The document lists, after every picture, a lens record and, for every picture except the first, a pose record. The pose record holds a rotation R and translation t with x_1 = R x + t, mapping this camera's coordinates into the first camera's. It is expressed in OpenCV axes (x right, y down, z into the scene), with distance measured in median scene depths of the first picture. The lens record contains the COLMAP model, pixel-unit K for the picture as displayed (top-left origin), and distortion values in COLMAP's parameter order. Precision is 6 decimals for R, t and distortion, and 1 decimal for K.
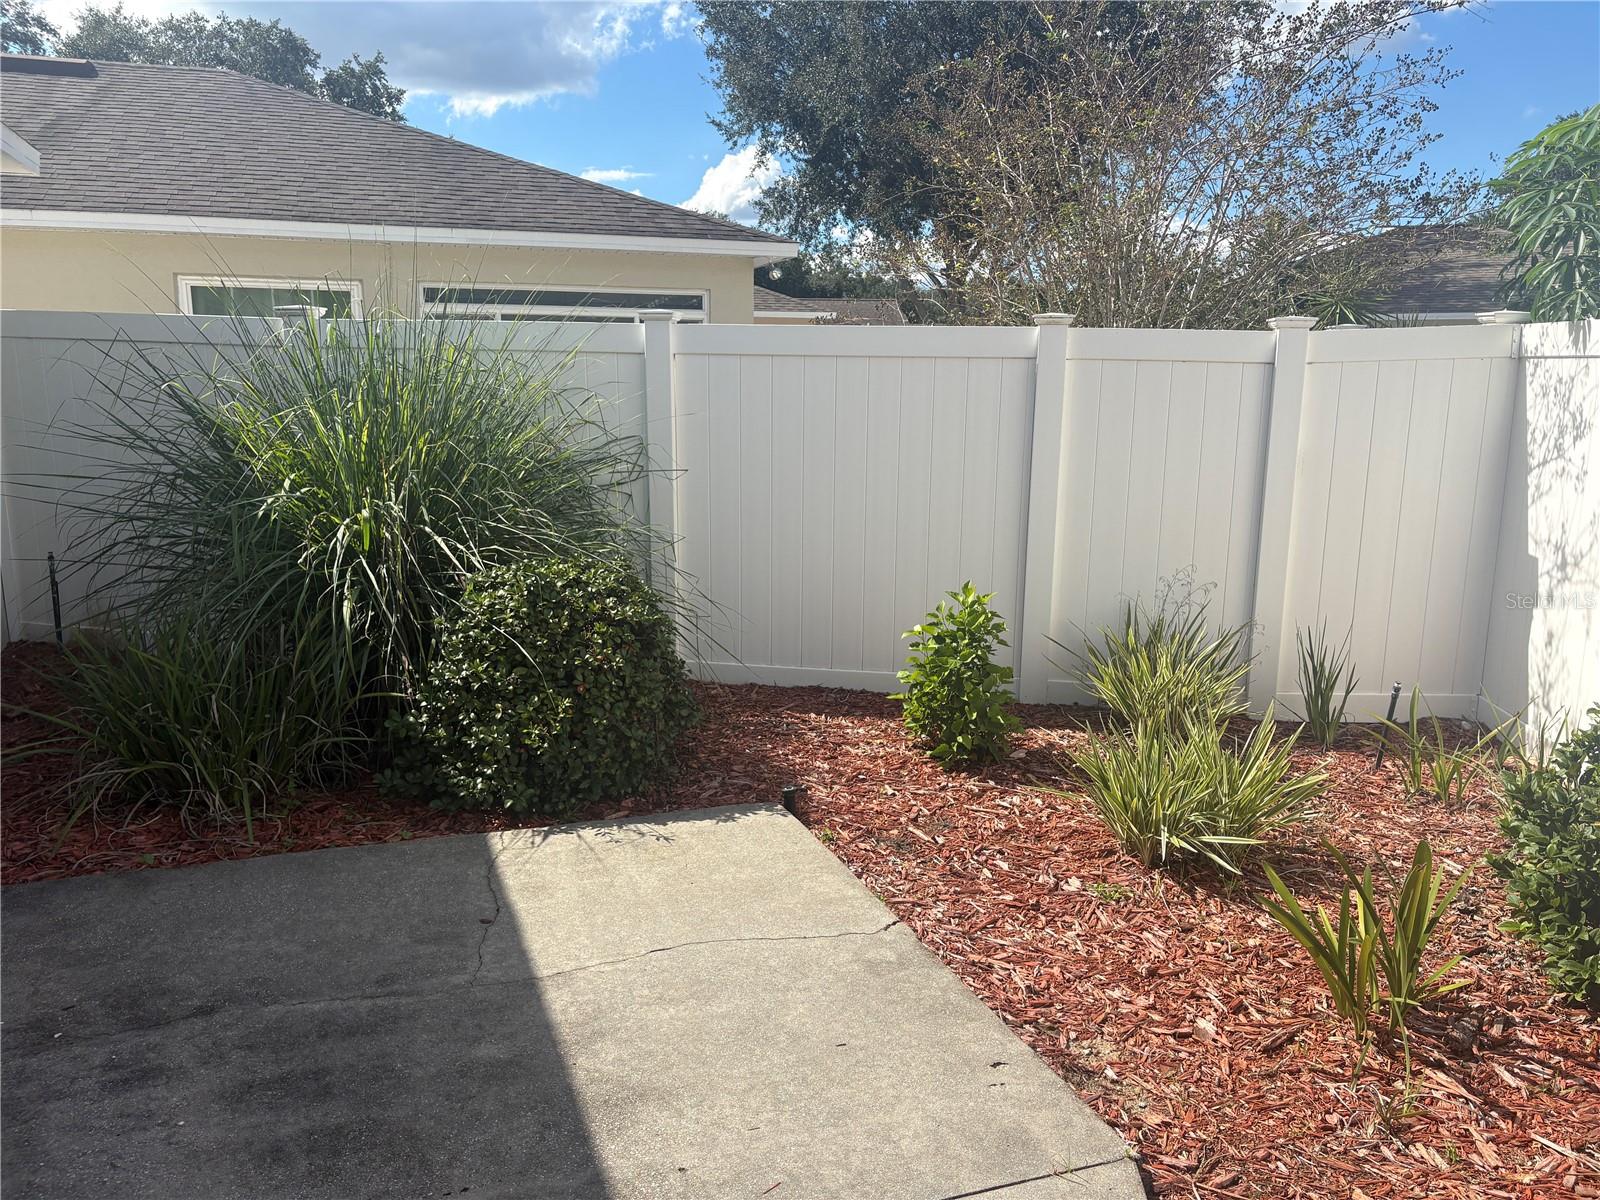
lens RADIAL K [[1211.9, 0, 790.8], [0, 1211.9, 608.7], [0, 0, 1]] dist [0.013876, -0.009352]
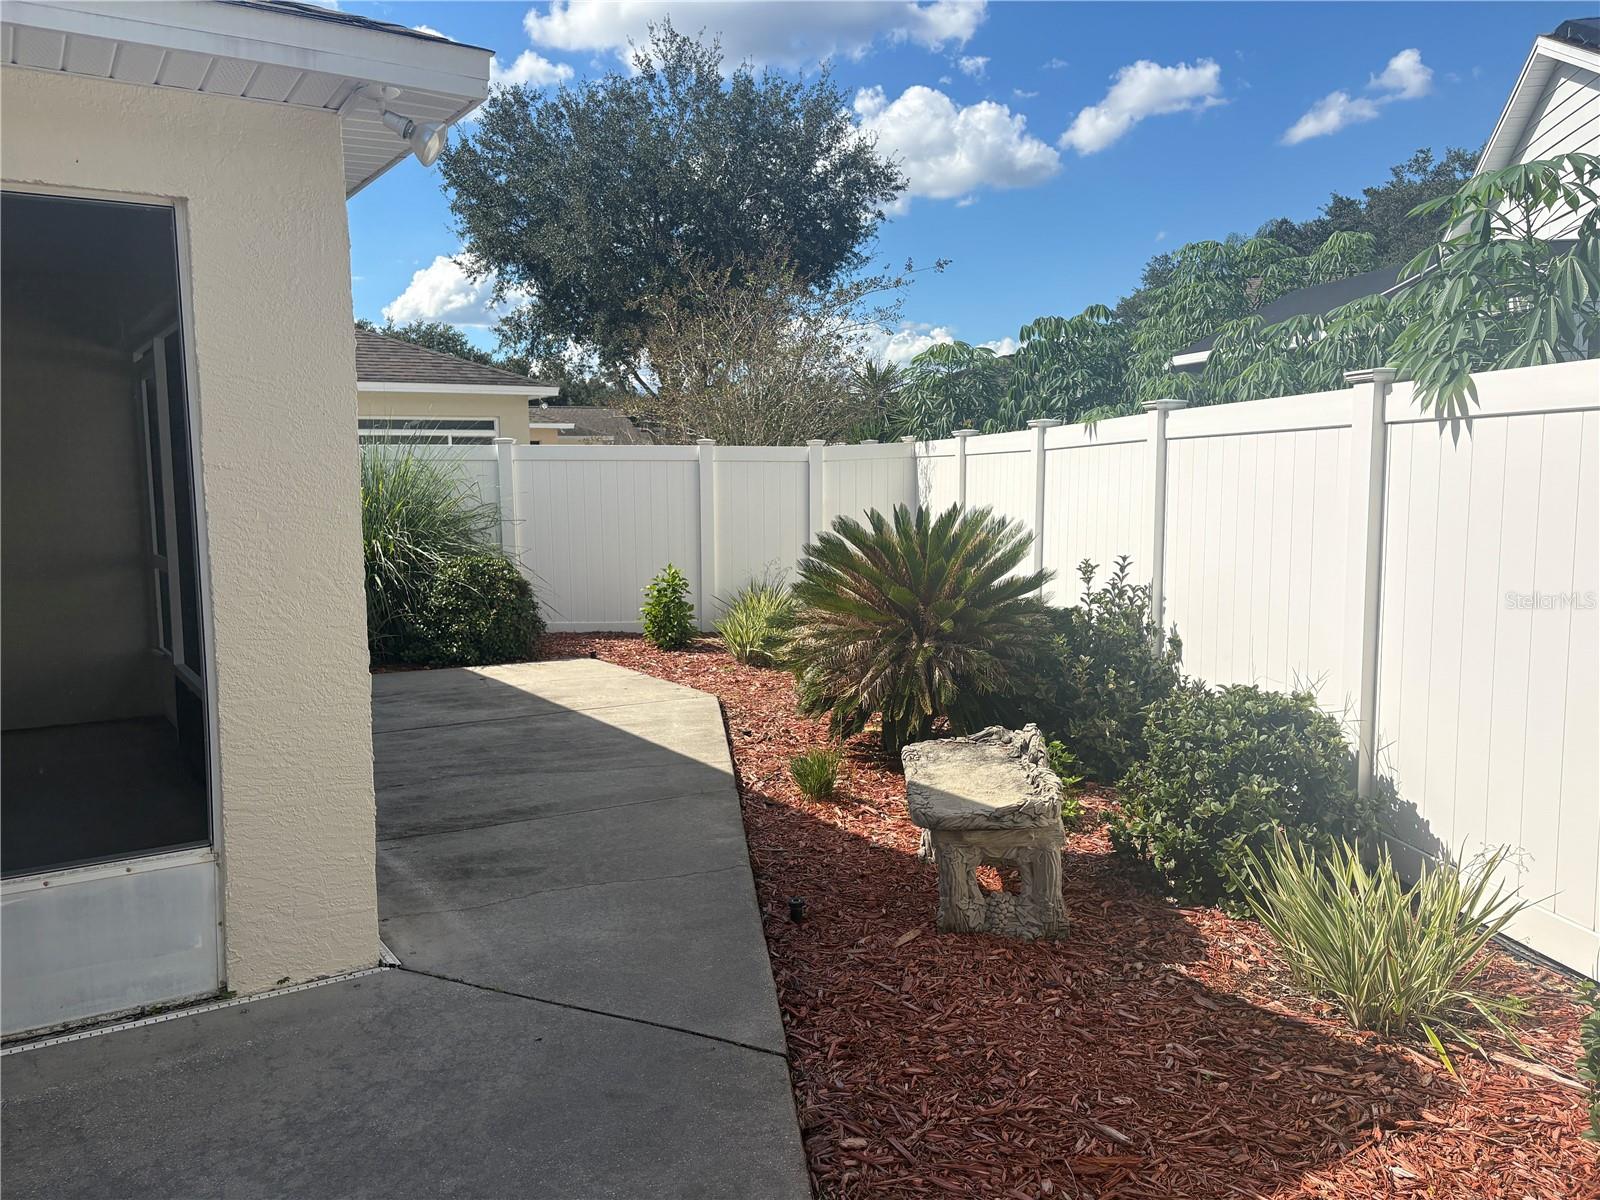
lens RADIAL K [[1211.9, 0, 809.6], [0, 1211.9, 603.3], [0, 0, 1]] dist [0.013876, -0.009352]
pose [[0.971799, -0.040743, 0.232265, -0.094342], [0.060451, 0.995089, -0.078375, 0.189995], [-0.227931, 0.090206, 0.969490, -0.927912]]
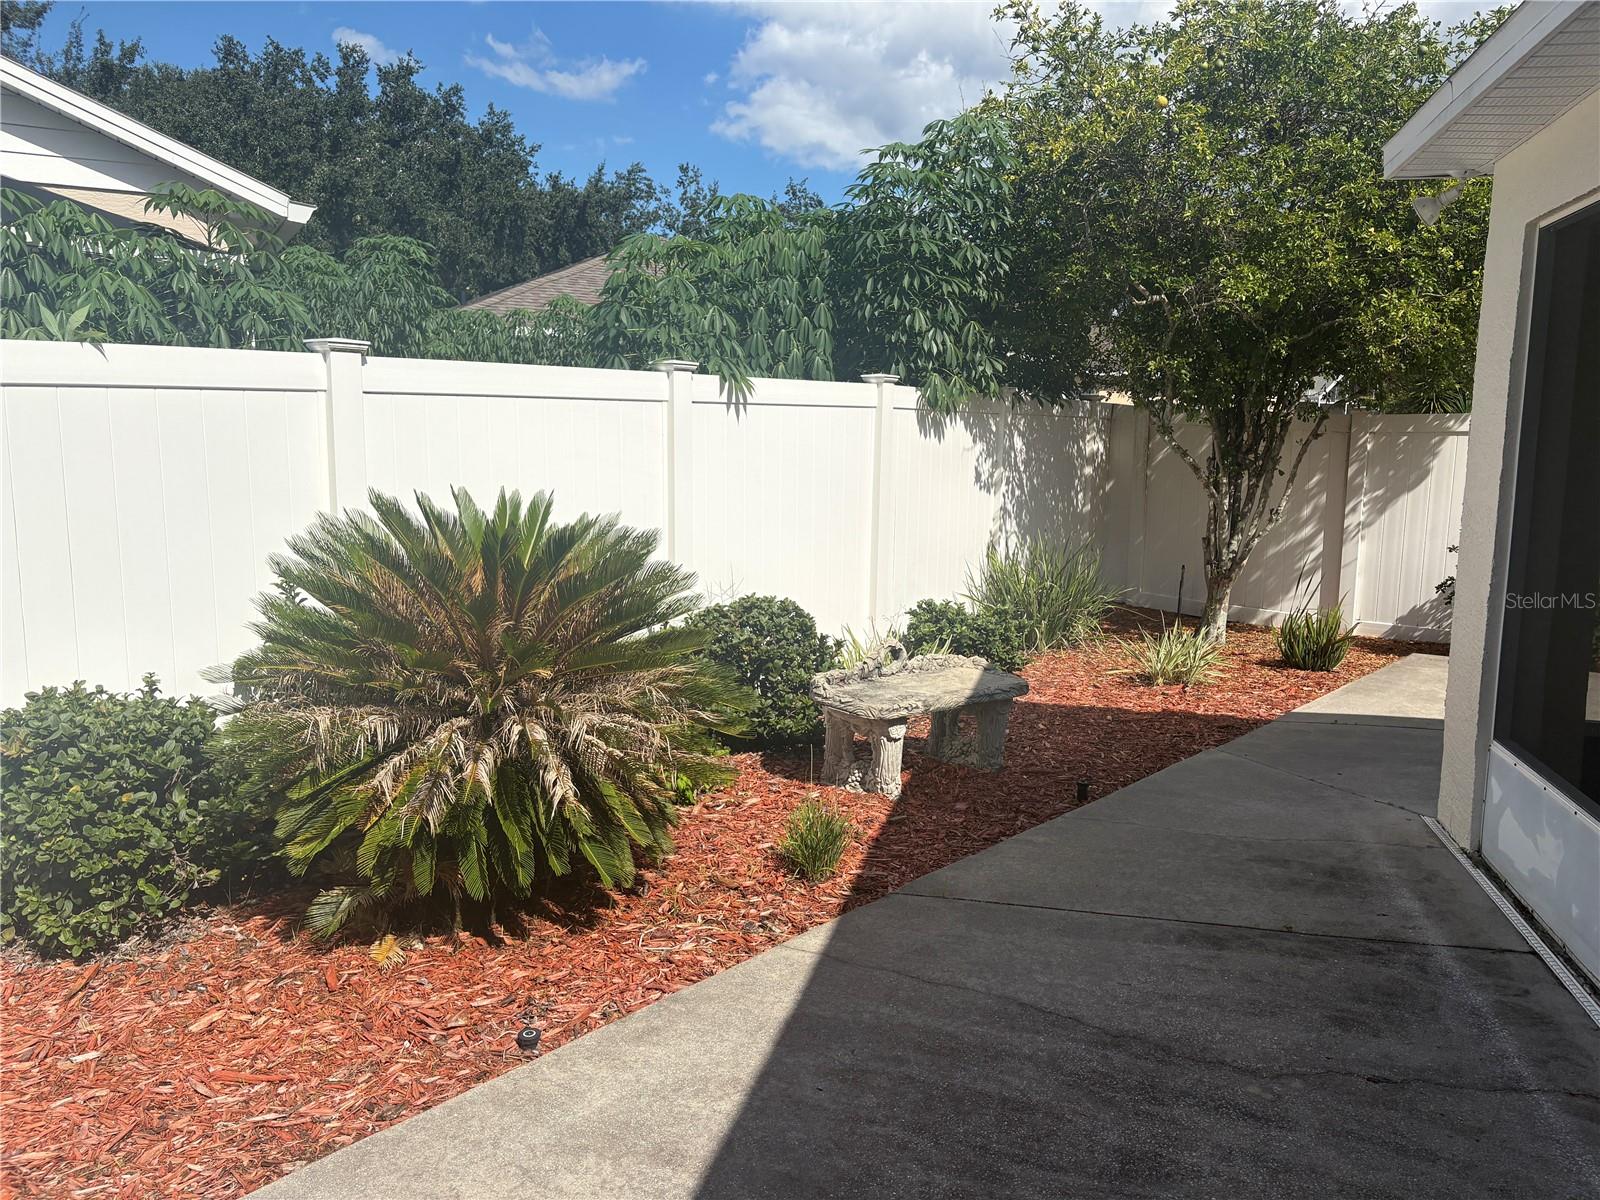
lens RADIAL K [[1211.9, 0, 802.1], [0, 1211.9, 601.1], [0, 0, 1]] dist [0.013876, -0.009352]
pose [[-0.827486, -0.098697, 0.552744, -0.367009], [0.087748, 0.949603, 0.300923, -0.318245], [-0.554588, 0.297512, -0.777122, 1.602209]]
